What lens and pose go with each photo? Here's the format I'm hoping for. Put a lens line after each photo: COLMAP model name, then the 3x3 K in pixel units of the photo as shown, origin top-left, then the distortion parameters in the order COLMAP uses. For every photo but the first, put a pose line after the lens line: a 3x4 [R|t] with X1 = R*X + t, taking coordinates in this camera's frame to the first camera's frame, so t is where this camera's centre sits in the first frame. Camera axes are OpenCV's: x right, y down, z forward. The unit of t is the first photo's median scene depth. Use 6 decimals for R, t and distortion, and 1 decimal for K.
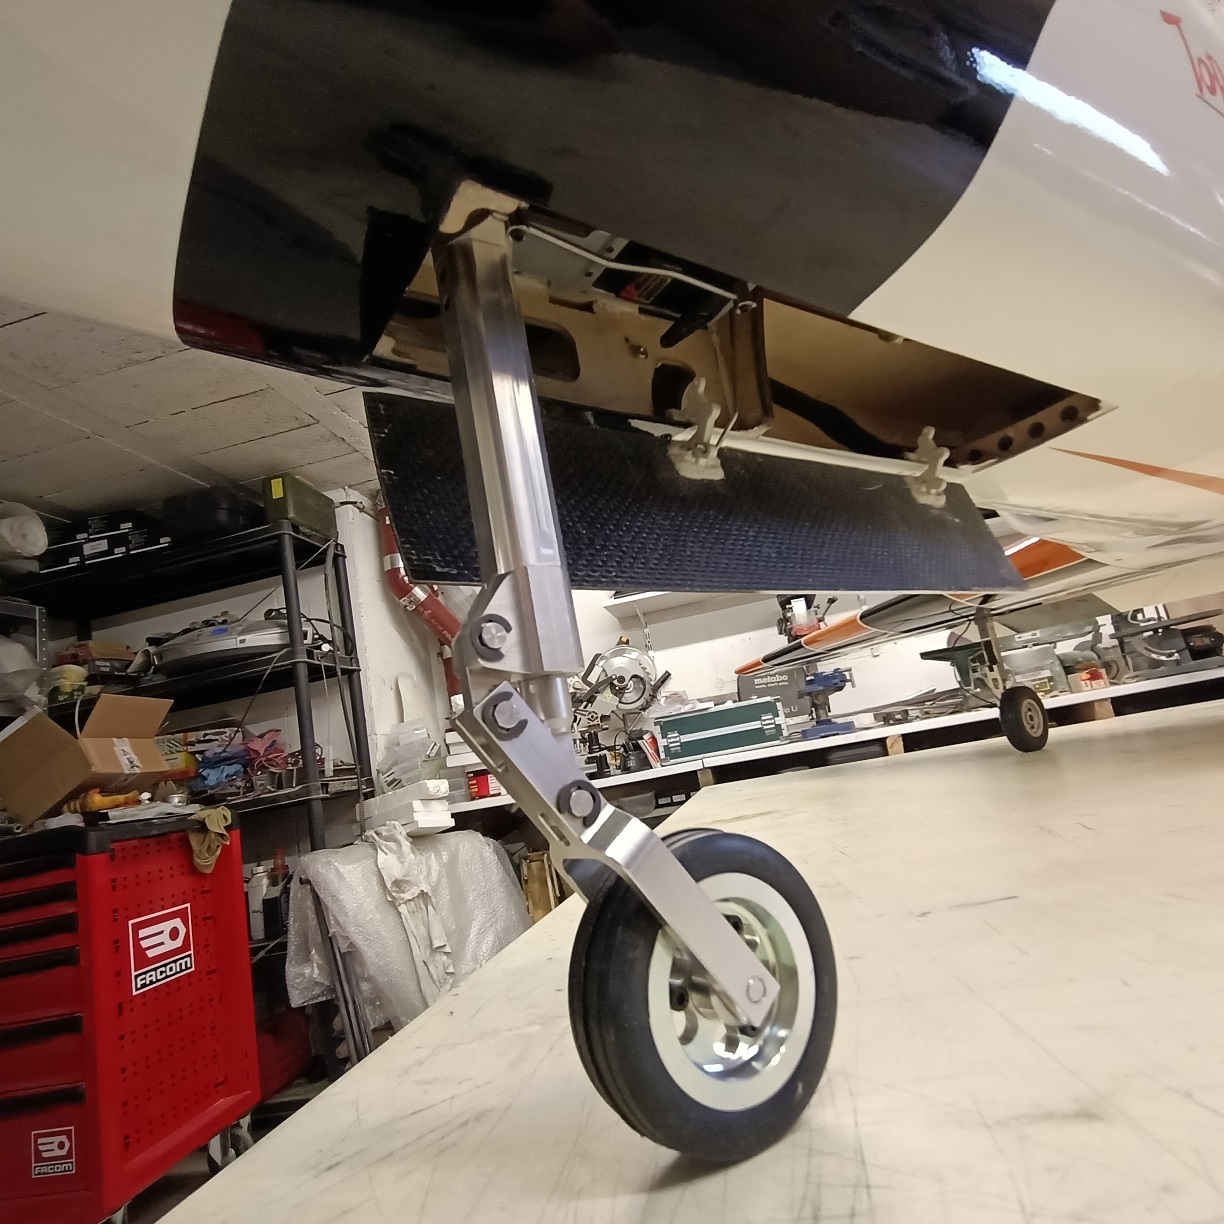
lens RADIAL K [[744.2, 0, 620.4], [0, 744.2, 613.7], [0, 0, 1]] dist [0.004441, -0.000843]
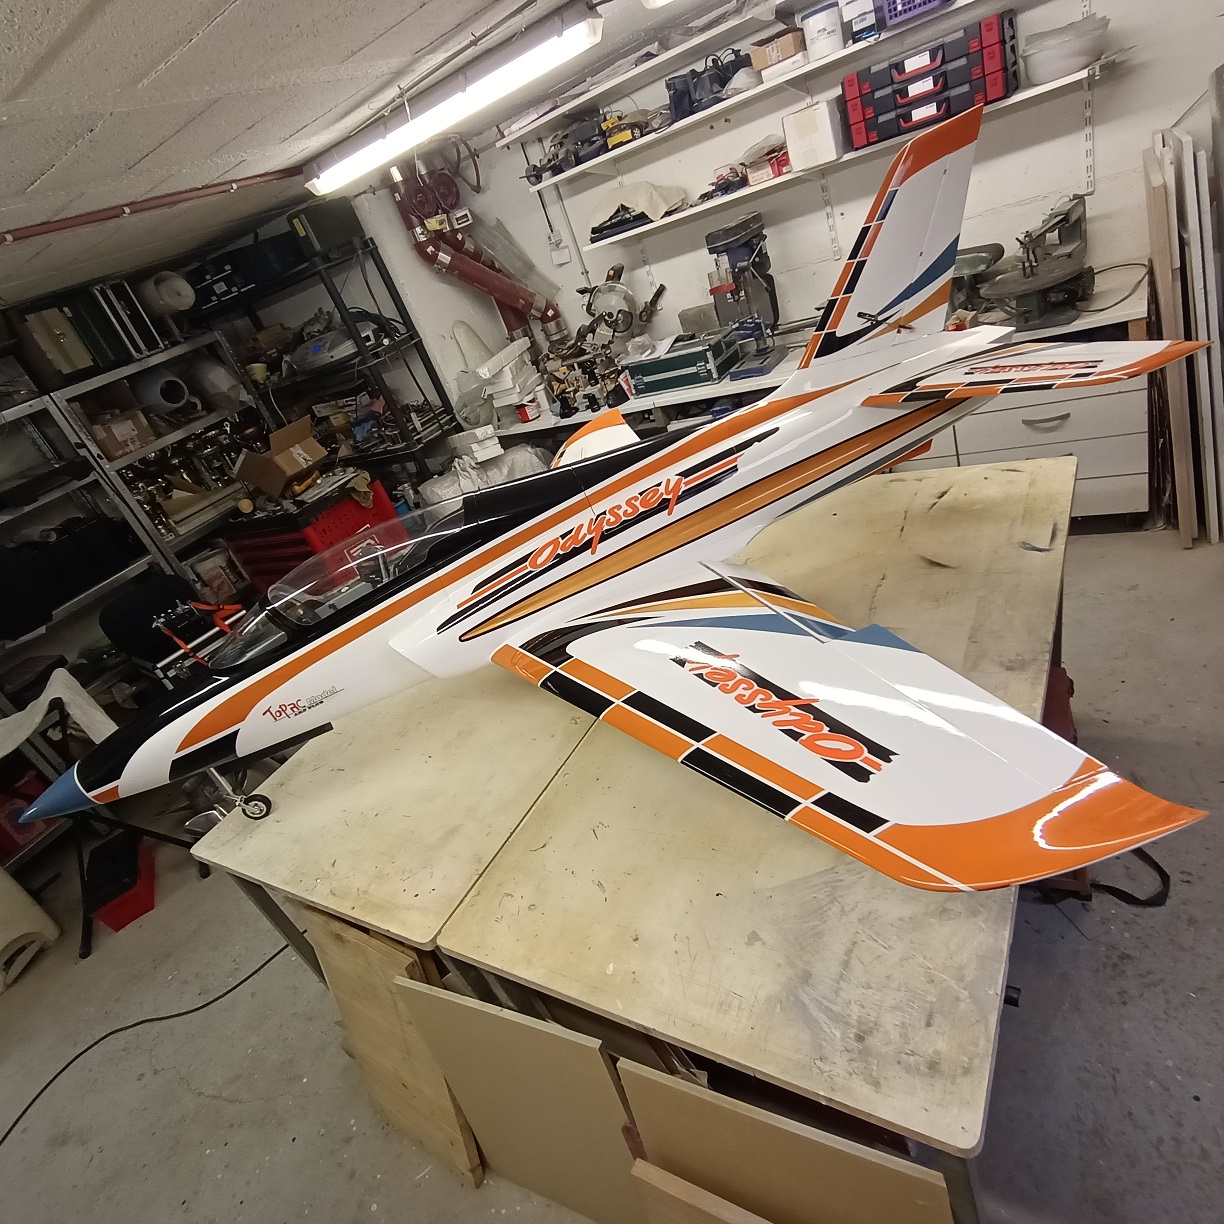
lens RADIAL K [[744.2, 0, 620.4], [0, 744.2, 613.7], [0, 0, 1]] dist [0.004441, -0.000843]
pose [[0.937297, 0.036535, -0.346612, 0.525873], [0.225457, 0.694837, 0.682913, -0.461370], [0.265789, -0.718239, 0.643032, -0.150714]]
